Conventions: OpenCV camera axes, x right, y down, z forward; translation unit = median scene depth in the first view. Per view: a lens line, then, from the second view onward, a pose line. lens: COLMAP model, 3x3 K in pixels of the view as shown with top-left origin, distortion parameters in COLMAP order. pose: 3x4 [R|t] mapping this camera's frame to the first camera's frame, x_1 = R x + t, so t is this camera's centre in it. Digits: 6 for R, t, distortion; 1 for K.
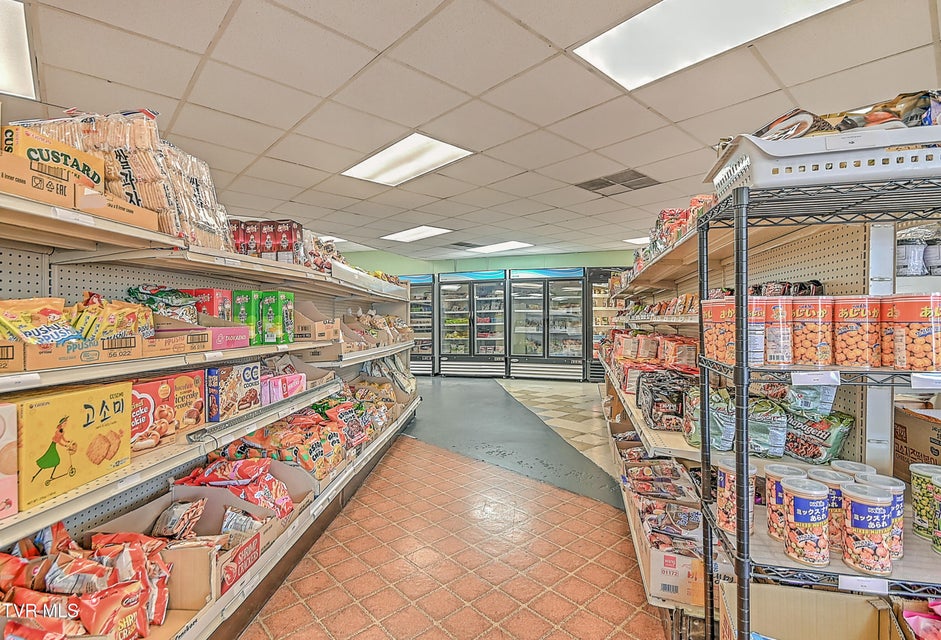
lens RADIAL K [[440.2, 0, 470.5], [0, 440.2, 320.0], [0, 0, 1]] dist [-0.001191, -0.000216]
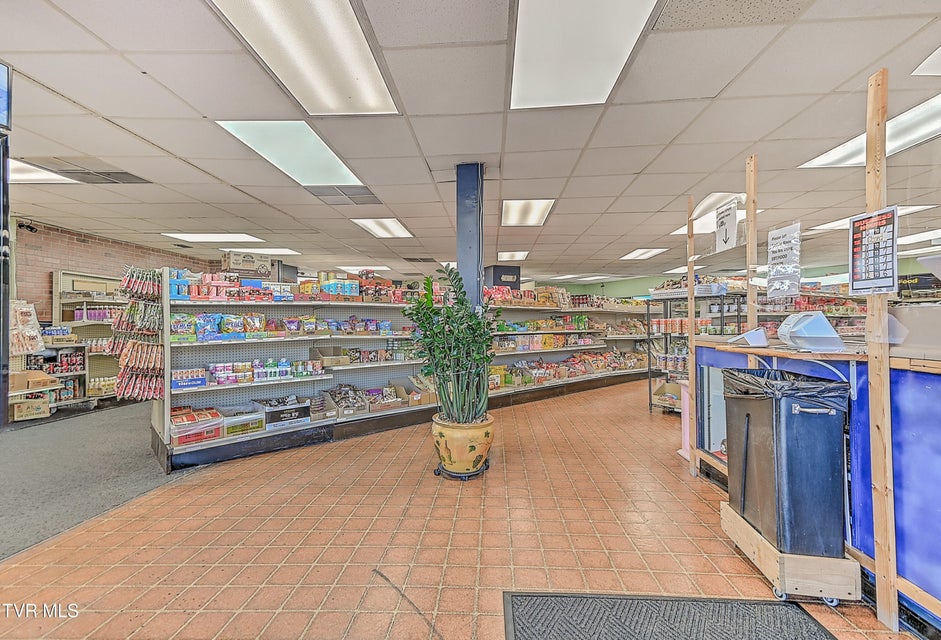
lens RADIAL K [[440.2, 0, 470.5], [0, 440.2, 320.0], [0, 0, 1]] dist [-0.001191, -0.000216]
pose [[0.710807, -0.011884, -0.703287, 1.429553], [0.006009, 0.999923, -0.010823, 0.006524], [0.703362, 0.003467, 0.710824, -2.193483]]
